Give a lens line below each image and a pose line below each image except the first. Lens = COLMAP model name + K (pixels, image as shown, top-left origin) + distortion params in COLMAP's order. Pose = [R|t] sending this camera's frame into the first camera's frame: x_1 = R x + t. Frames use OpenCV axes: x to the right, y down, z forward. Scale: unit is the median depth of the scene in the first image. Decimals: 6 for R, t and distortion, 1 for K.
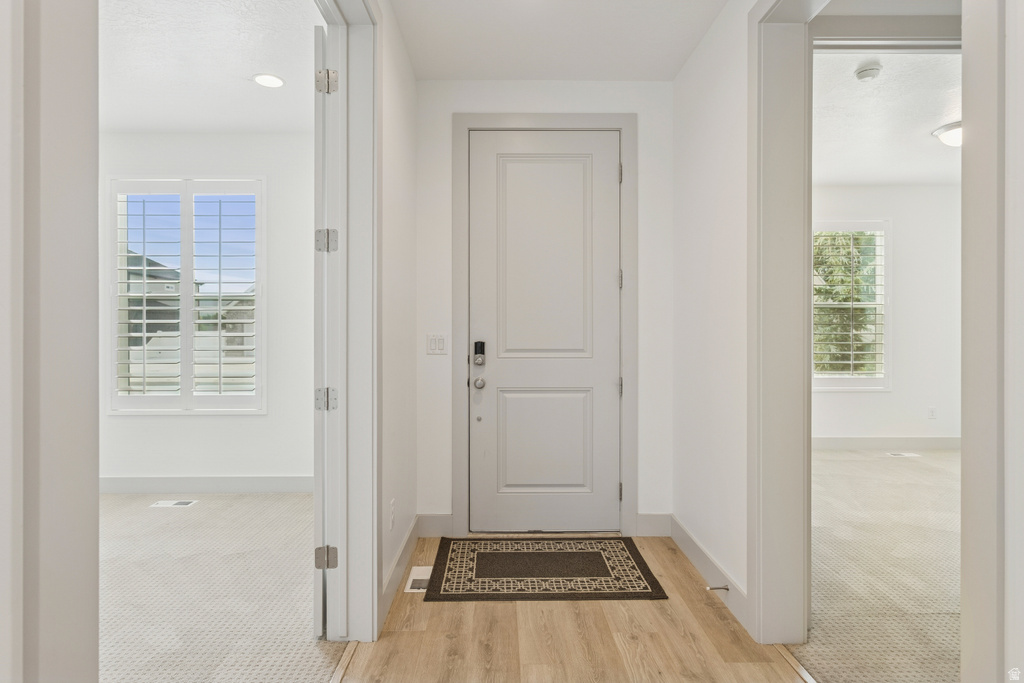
lens RADIAL K [[549.2, 0, 506.6], [0, 549.2, 338.9], [0, 0, 1]] dist [0.002512, 0.001132]
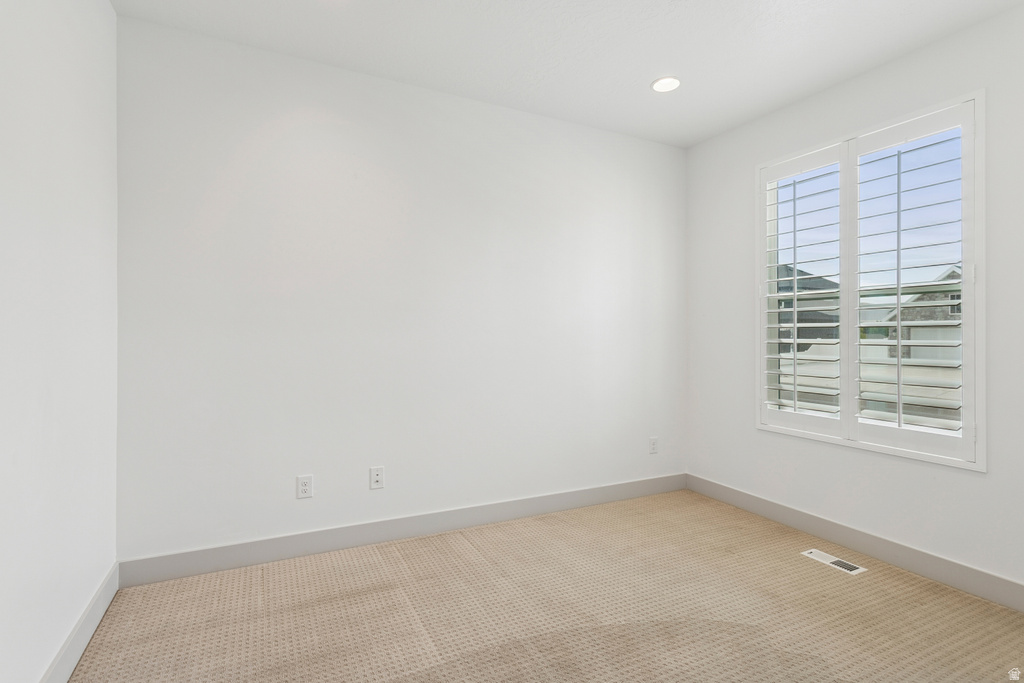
lens RADIAL K [[486.5, 0, 509.7], [0, 486.5, 332.7], [0, 0, 1]] dist [0.001114, 0.000415]
pose [[0.442400, -0.008137, -0.896781, -0.182378], [-0.010017, 0.999852, -0.014014, -0.006332], [0.896762, 0.015183, 0.442253, 0.276460]]
